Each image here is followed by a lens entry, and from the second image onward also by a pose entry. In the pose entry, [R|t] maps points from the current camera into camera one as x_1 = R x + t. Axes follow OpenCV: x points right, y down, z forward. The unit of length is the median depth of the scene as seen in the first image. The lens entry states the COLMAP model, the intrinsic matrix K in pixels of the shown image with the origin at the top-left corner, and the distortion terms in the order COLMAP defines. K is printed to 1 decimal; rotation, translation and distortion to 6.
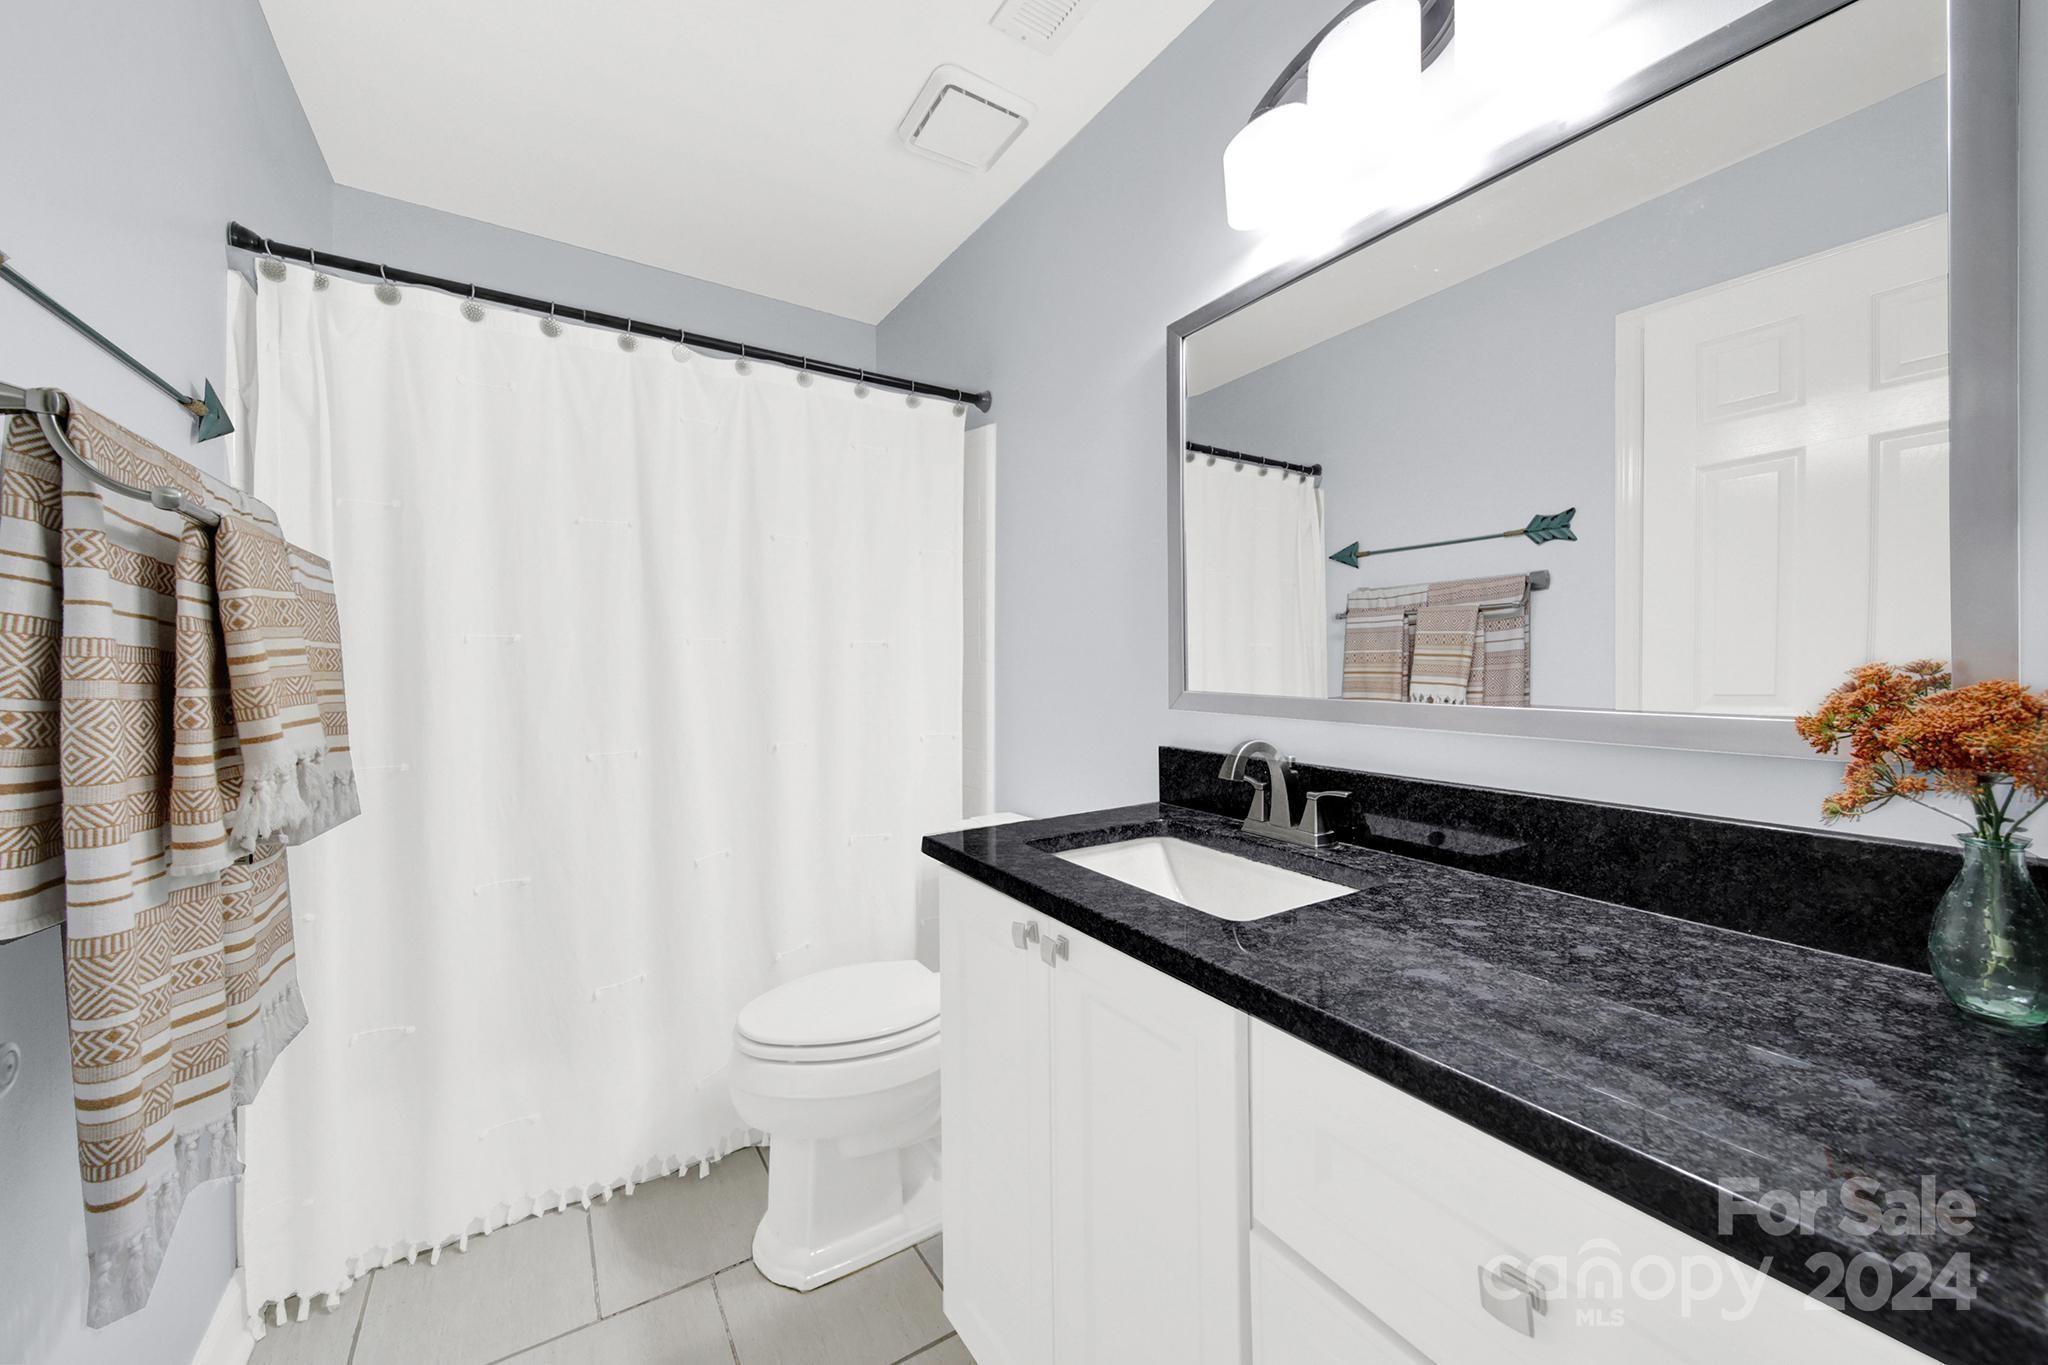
lens RADIAL K [[772.5, 0, 1023.7], [0, 772.5, 663.0], [0, 0, 1]] dist [0.002368, 0.000247]
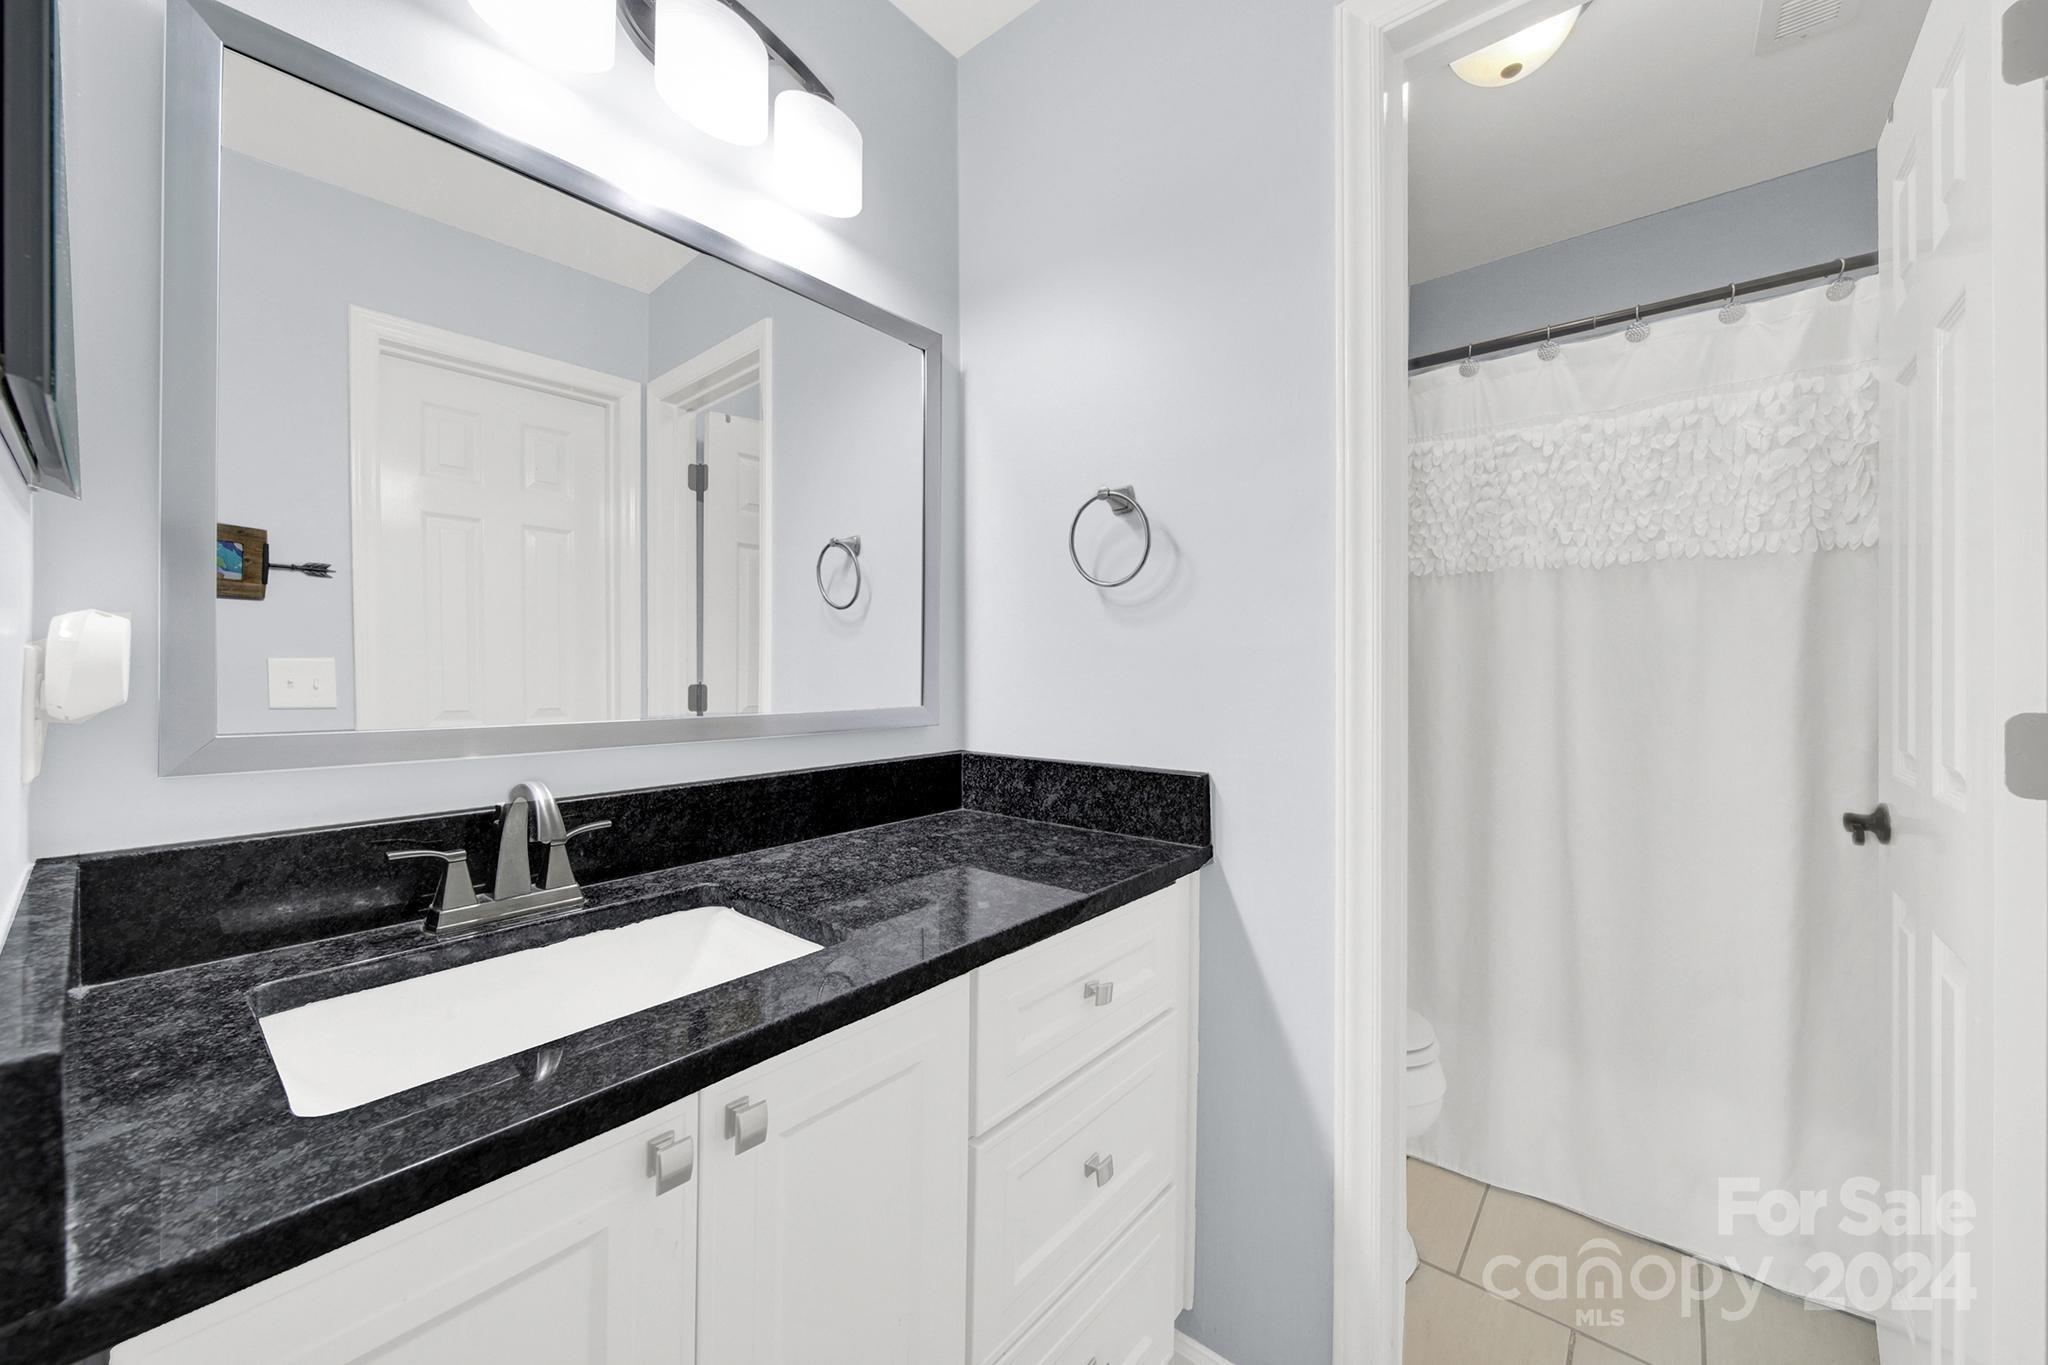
lens RADIAL K [[762.8, 0, 1016.9], [0, 762.8, 670.0], [0, 0, 1]] dist [-0.000699, -0.000048]
pose [[-0.304884, -0.004802, 0.952377, -0.521475], [0.000589, 0.999986, 0.005231, -0.007624], [-0.952389, 0.002156, -0.304877, 0.798574]]
